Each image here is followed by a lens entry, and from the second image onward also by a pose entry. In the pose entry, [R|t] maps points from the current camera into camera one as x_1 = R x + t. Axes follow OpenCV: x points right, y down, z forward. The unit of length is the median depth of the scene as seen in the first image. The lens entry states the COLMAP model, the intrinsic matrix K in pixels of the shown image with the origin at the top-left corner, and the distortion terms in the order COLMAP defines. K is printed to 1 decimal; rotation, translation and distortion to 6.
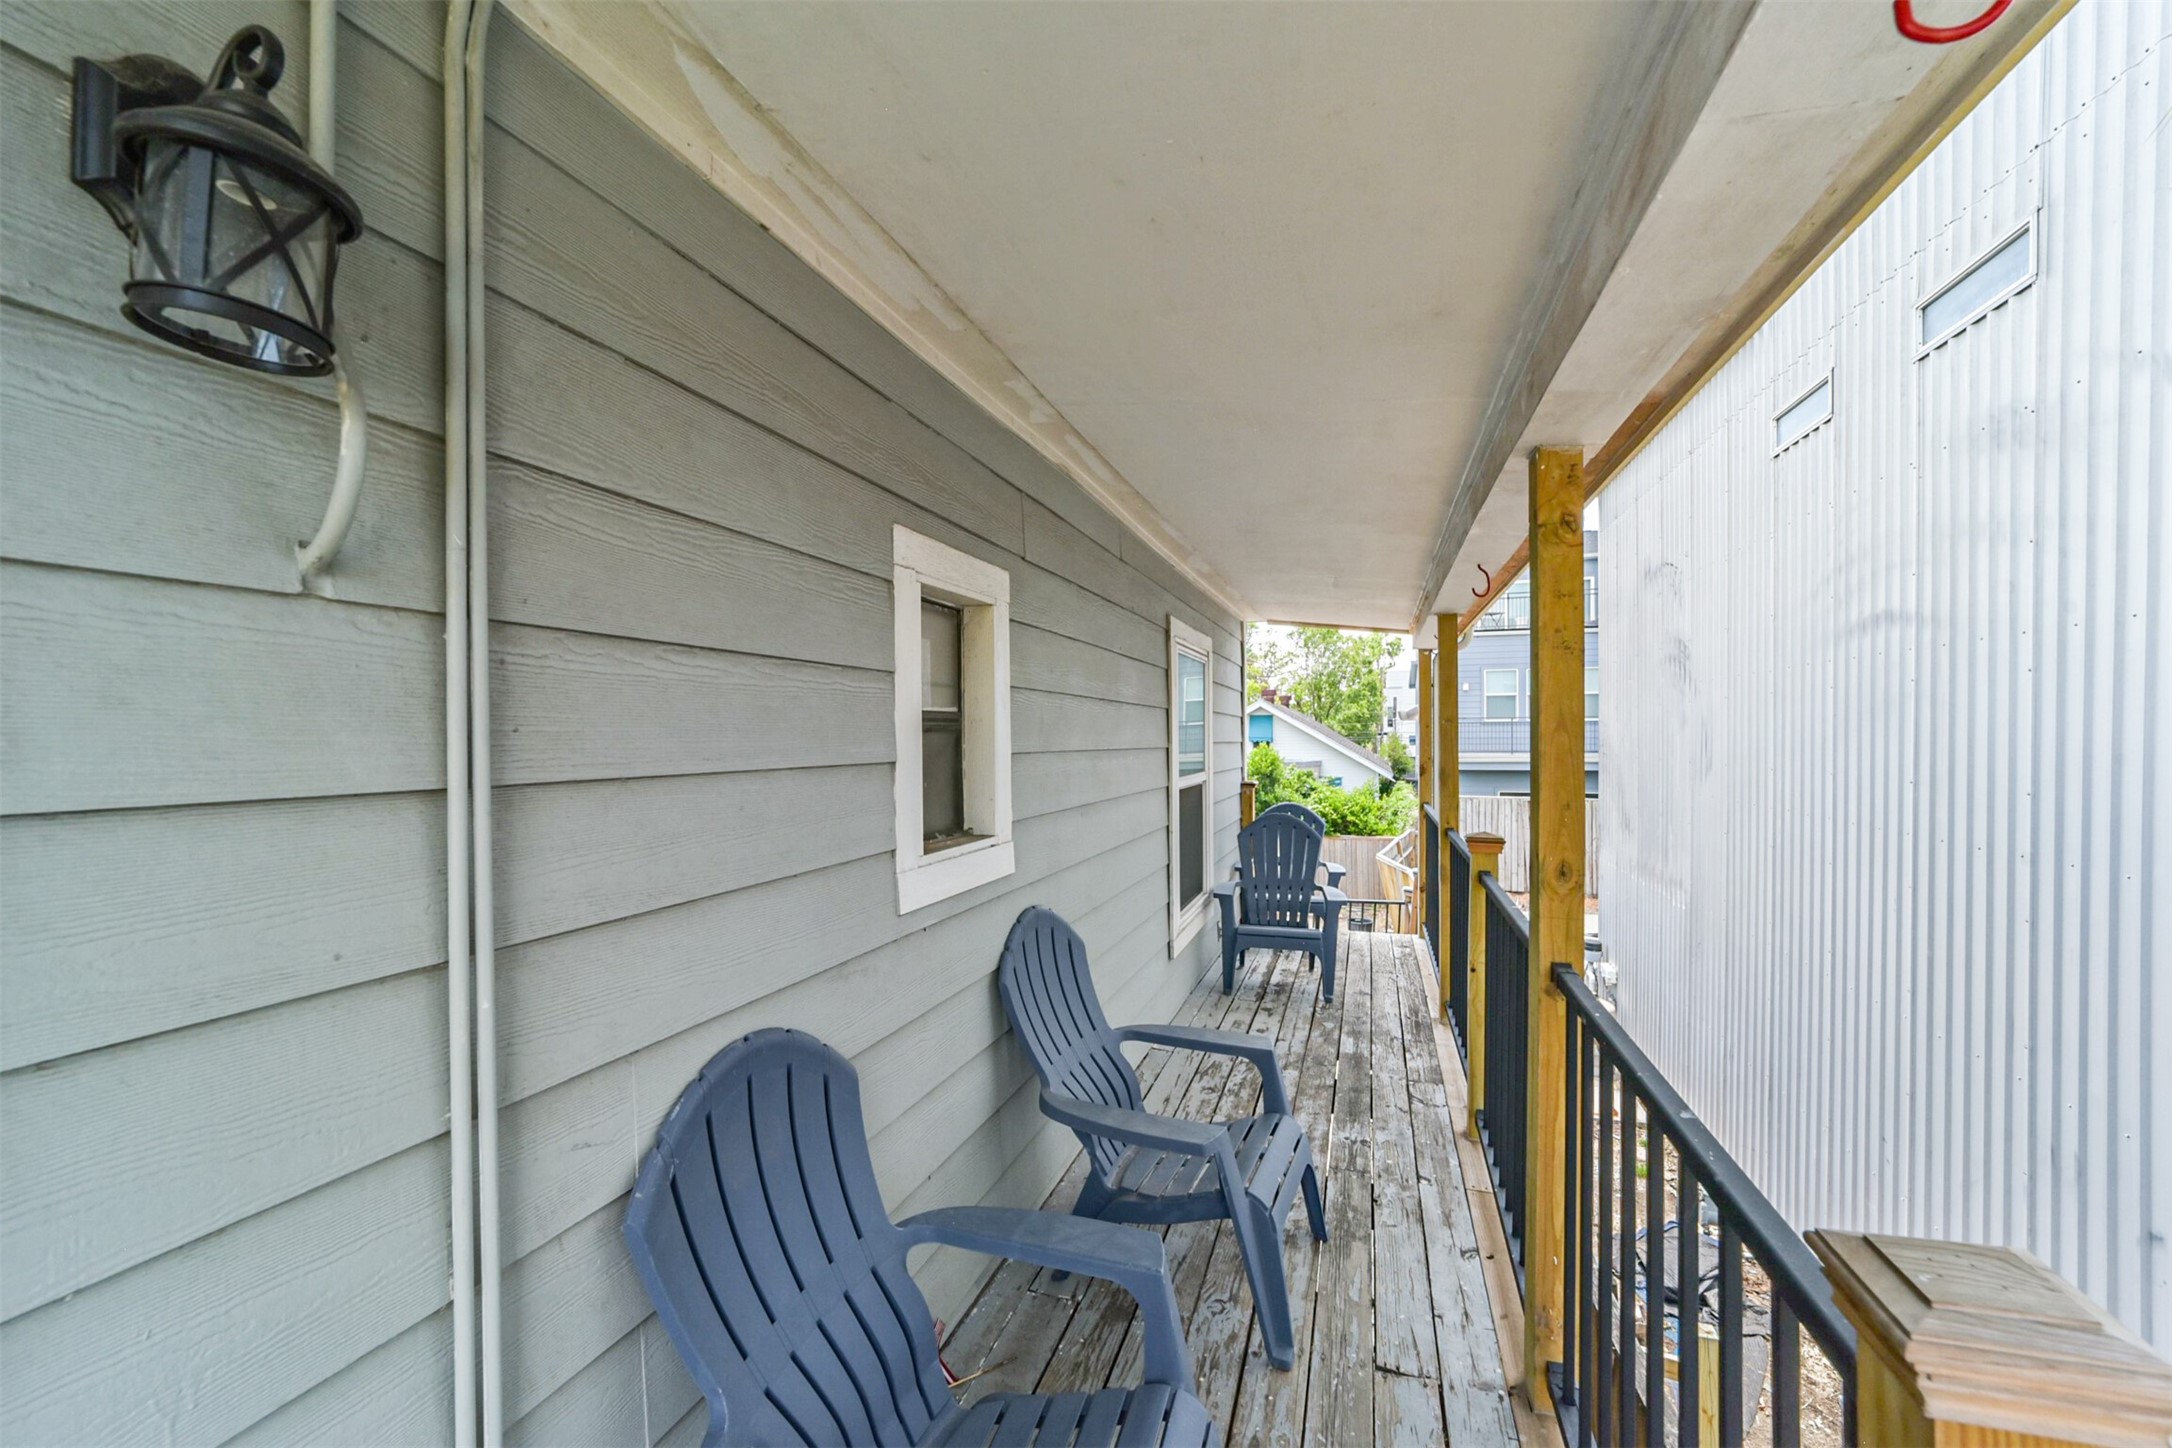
lens RADIAL K [[834.8, 0, 1092.2], [0, 834.8, 737.2], [0, 0, 1]] dist [-0.018704, 0.004288]
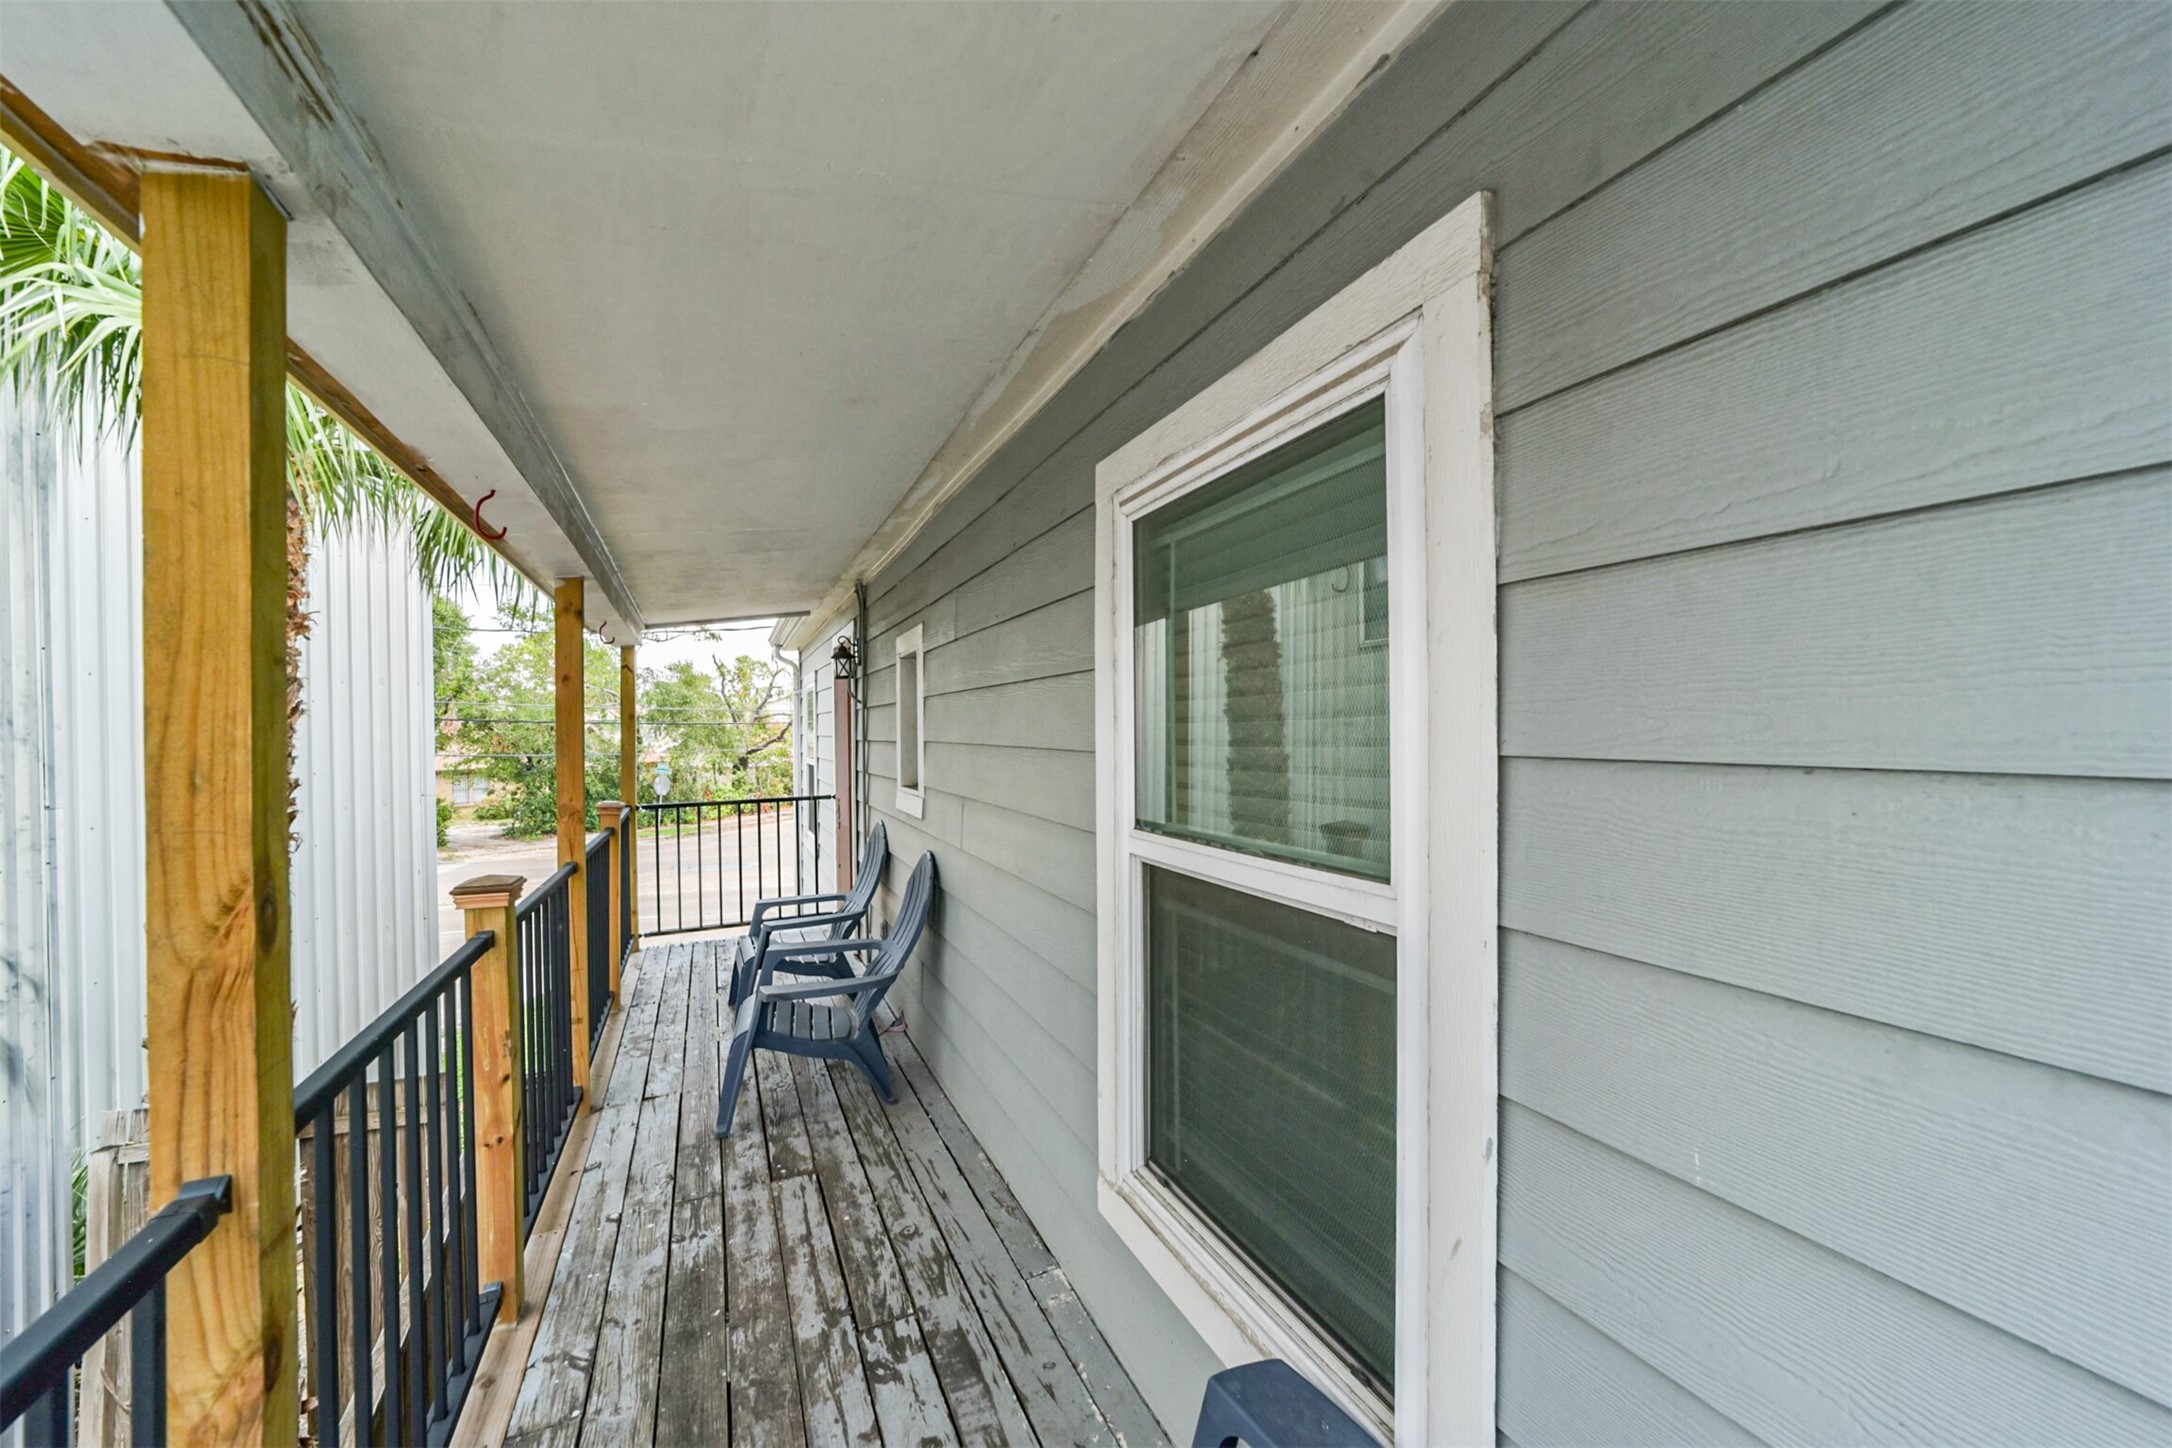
lens RADIAL K [[834.8, 0, 1088.8], [0, 834.8, 731.1], [0, 0, 1]] dist [-0.018704, 0.004288]
pose [[-0.735133, 0.017677, -0.677692, 0.523309], [0.016241, 0.999832, 0.008463, -0.007185], [0.677728, -0.004785, -0.735297, 1.705788]]
